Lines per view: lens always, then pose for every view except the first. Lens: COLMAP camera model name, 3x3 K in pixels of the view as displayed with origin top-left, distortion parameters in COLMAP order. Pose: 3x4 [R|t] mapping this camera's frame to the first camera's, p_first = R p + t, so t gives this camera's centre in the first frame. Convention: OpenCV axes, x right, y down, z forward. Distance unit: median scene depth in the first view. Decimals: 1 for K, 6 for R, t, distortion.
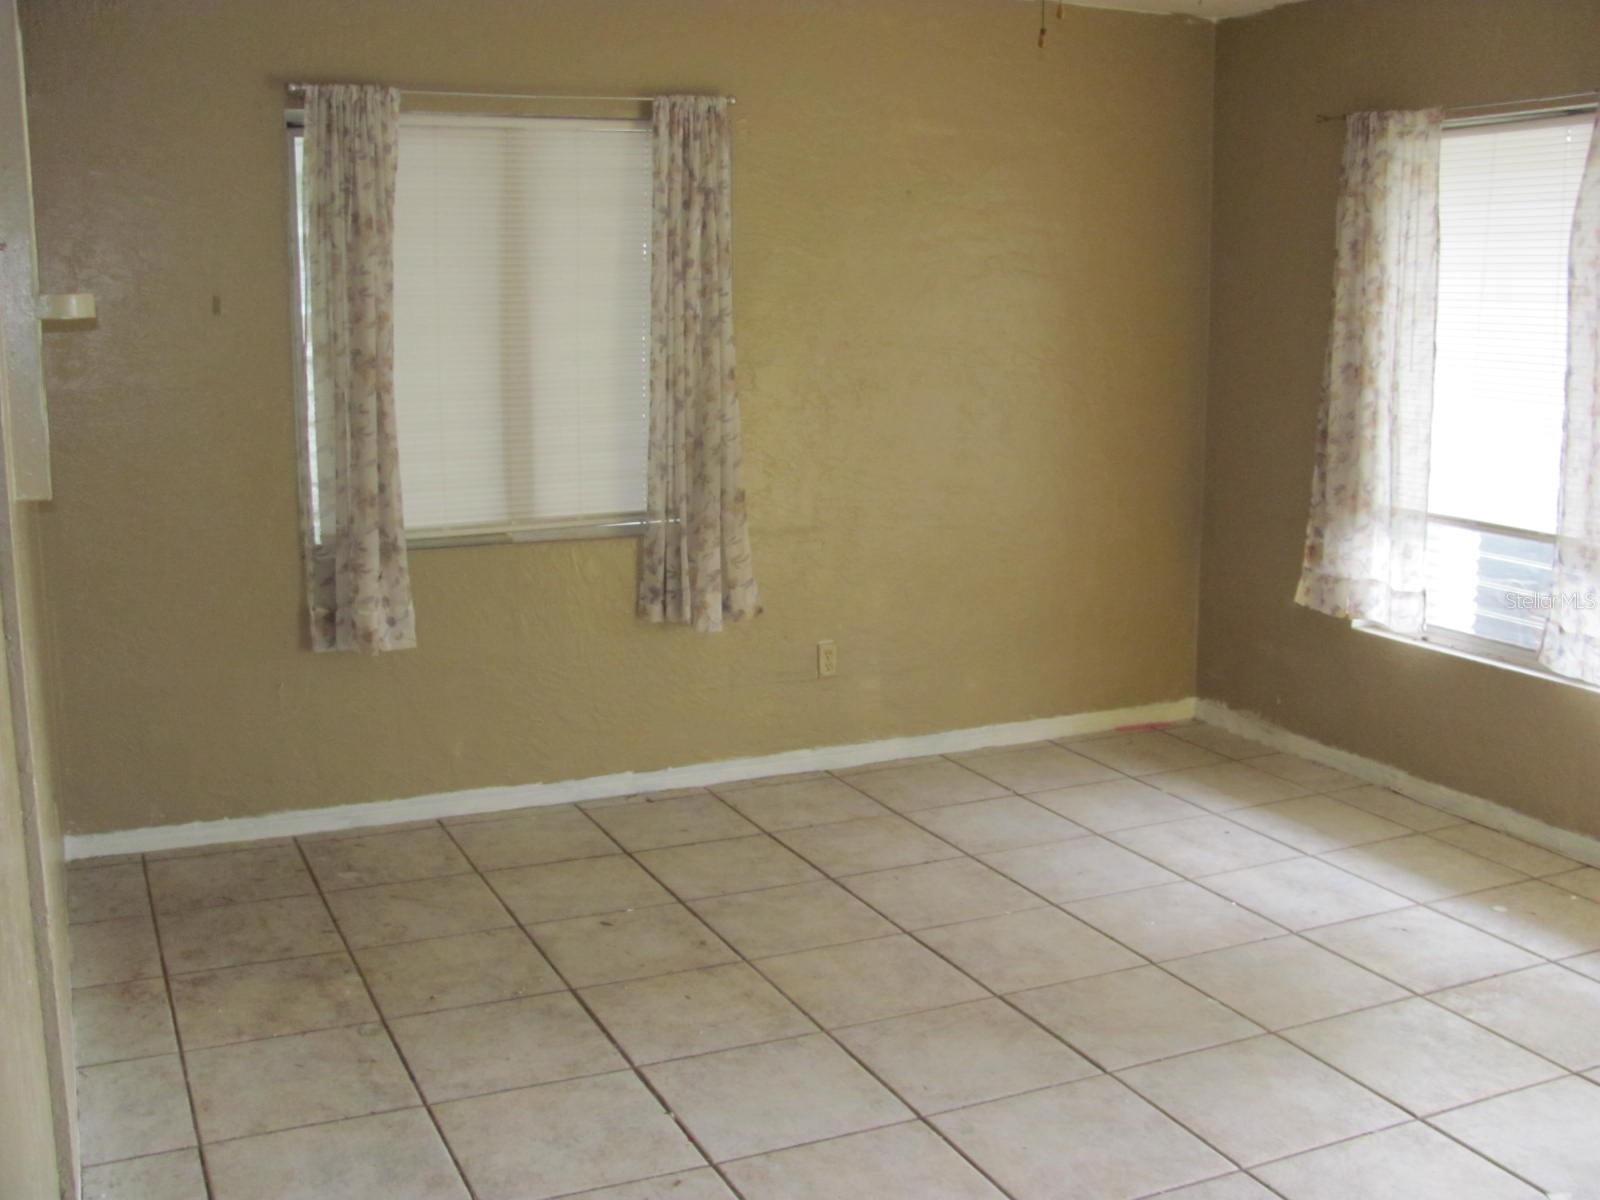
lens RADIAL K [[1684.6, 0, 764.2], [0, 1684.6, 604.5], [0, 0, 1]] dist [-0.242198, 0.340273]
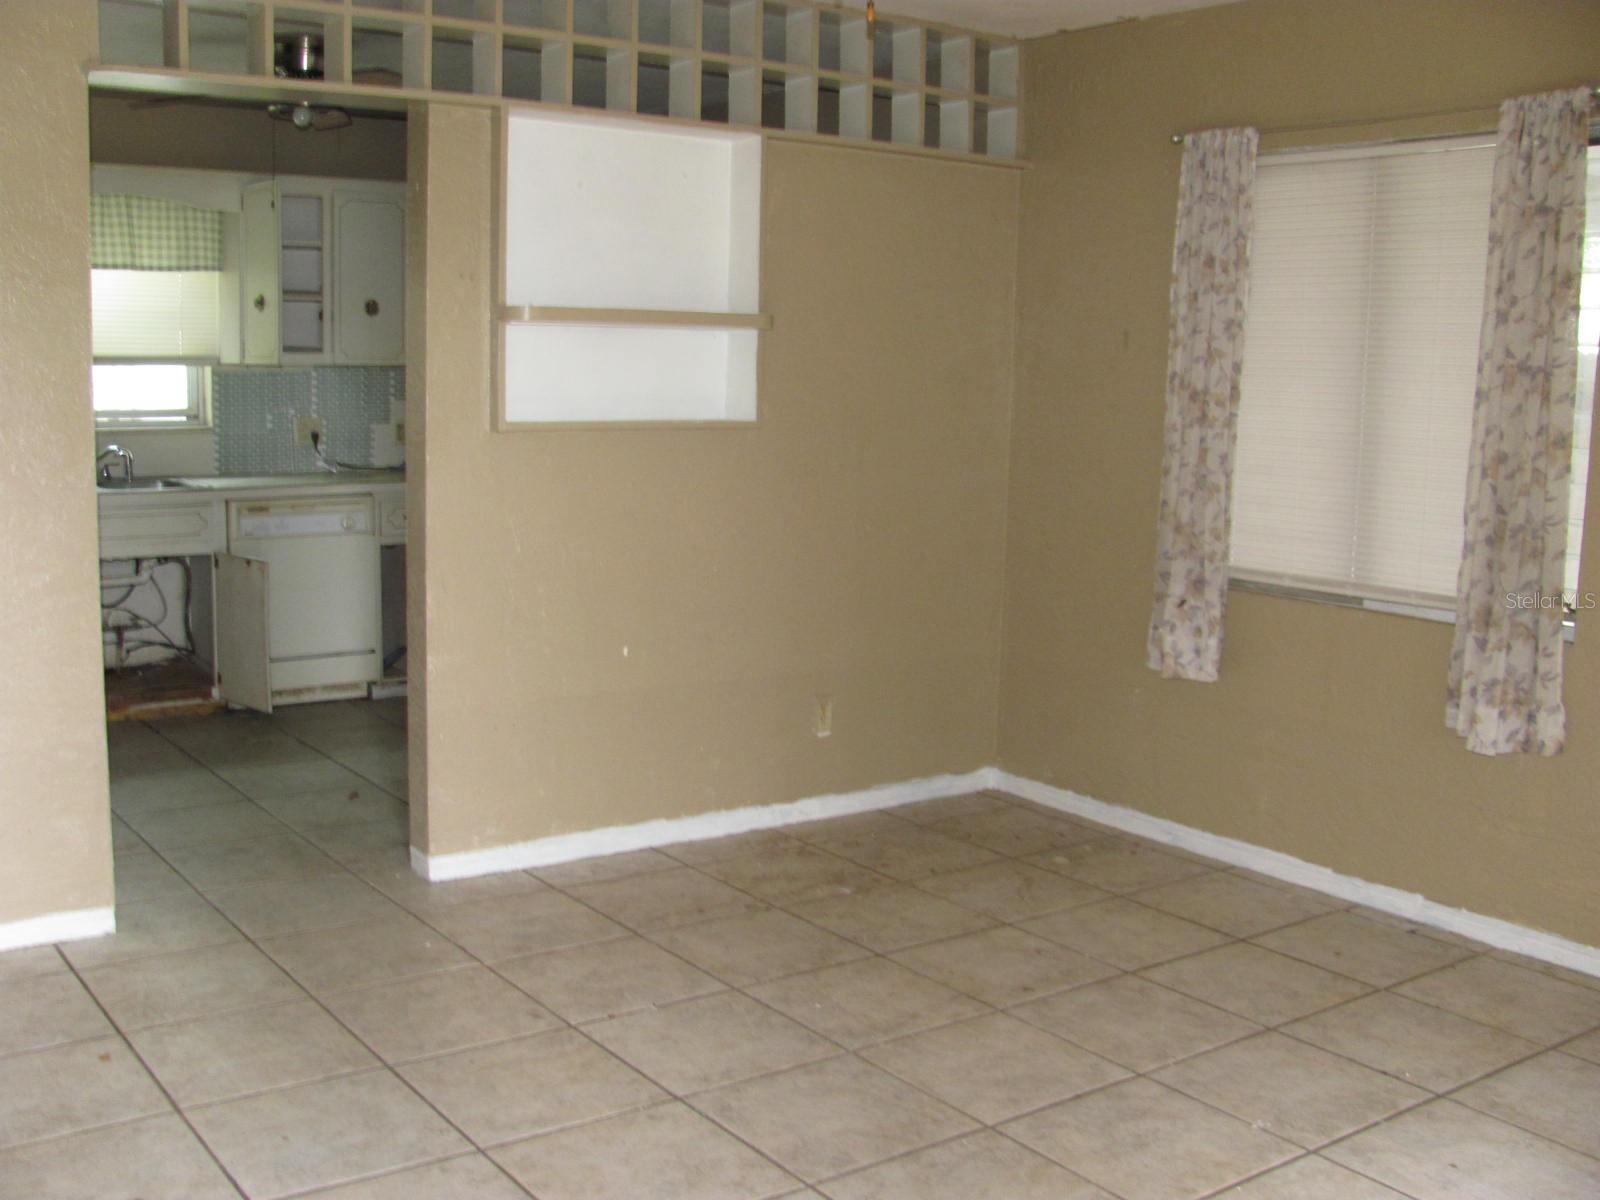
lens RADIAL K [[1684.6, 0, 764.2], [0, 1684.6, 604.5], [0, 0, 1]] dist [-0.242198, 0.340273]
pose [[0.197263, 0.146150, -0.969395, 0.731132], [-0.206003, 0.972927, 0.104763, -0.072119], [0.958462, 0.179032, 0.222030, 0.535001]]
